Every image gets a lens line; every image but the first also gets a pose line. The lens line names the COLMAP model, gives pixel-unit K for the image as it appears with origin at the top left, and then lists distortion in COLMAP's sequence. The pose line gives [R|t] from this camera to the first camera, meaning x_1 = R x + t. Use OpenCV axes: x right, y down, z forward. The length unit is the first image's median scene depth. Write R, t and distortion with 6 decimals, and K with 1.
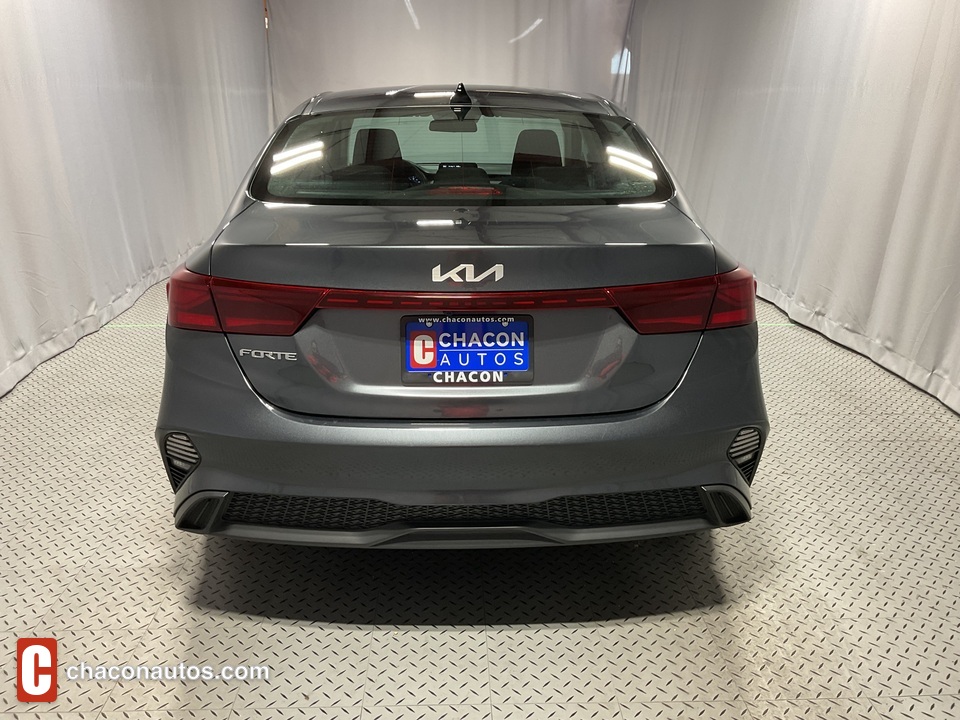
lens RADIAL K [[795.5, 0, 476.0], [0, 795.5, 357.1], [0, 0, 1]] dist [0.110828, -0.204248]
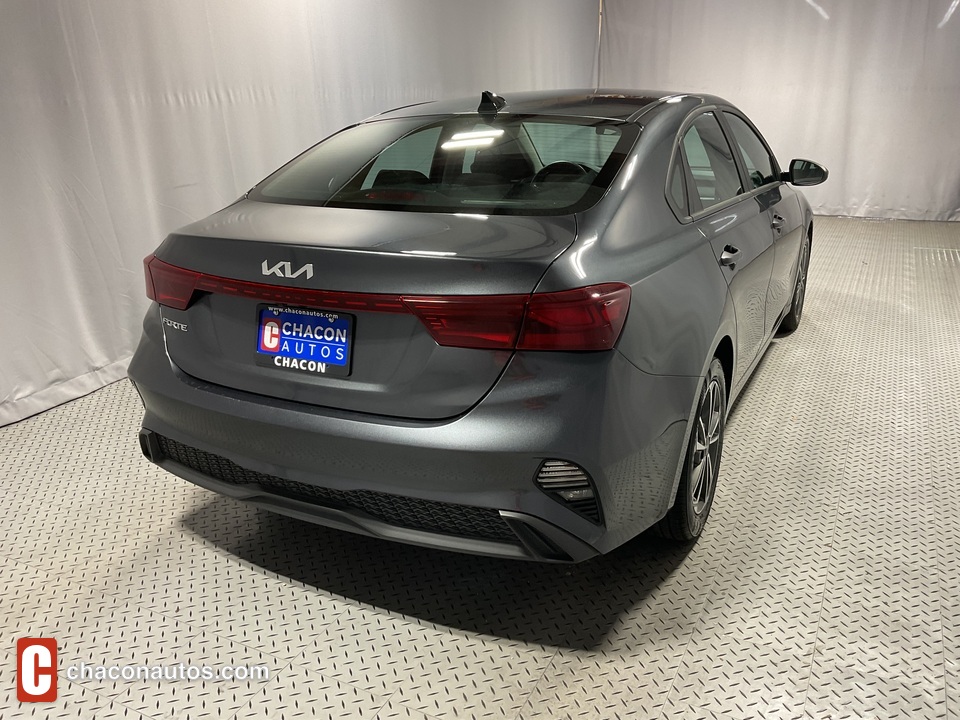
lens RADIAL K [[795.5, 0, 476.0], [0, 795.5, 357.1], [0, 0, 1]] dist [0.110828, -0.204248]
pose [[0.871768, 0.128585, -0.472743, 0.722658], [-0.126776, 0.991284, 0.035844, -0.055386], [0.473232, 0.028685, 0.880471, 0.142878]]
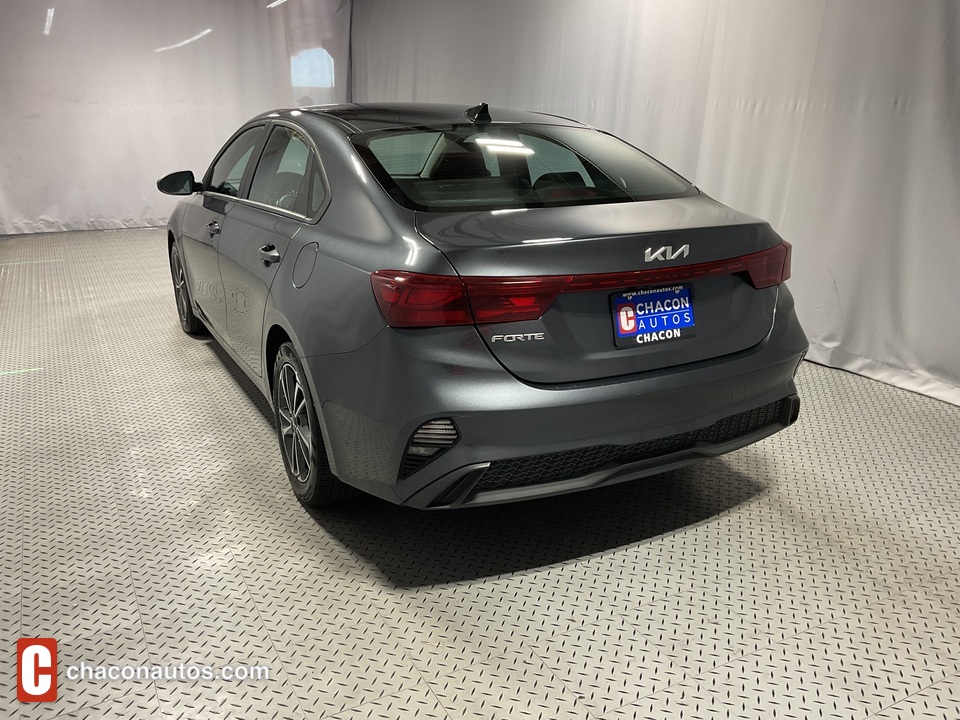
lens RADIAL K [[795.5, 0, 476.0], [0, 795.5, 357.1], [0, 0, 1]] dist [0.110828, -0.204248]
pose [[0.897542, -0.130556, 0.421158, -0.811363], [0.135644, 0.990594, 0.018003, -0.004219], [-0.419547, 0.040969, 0.906809, -0.031939]]
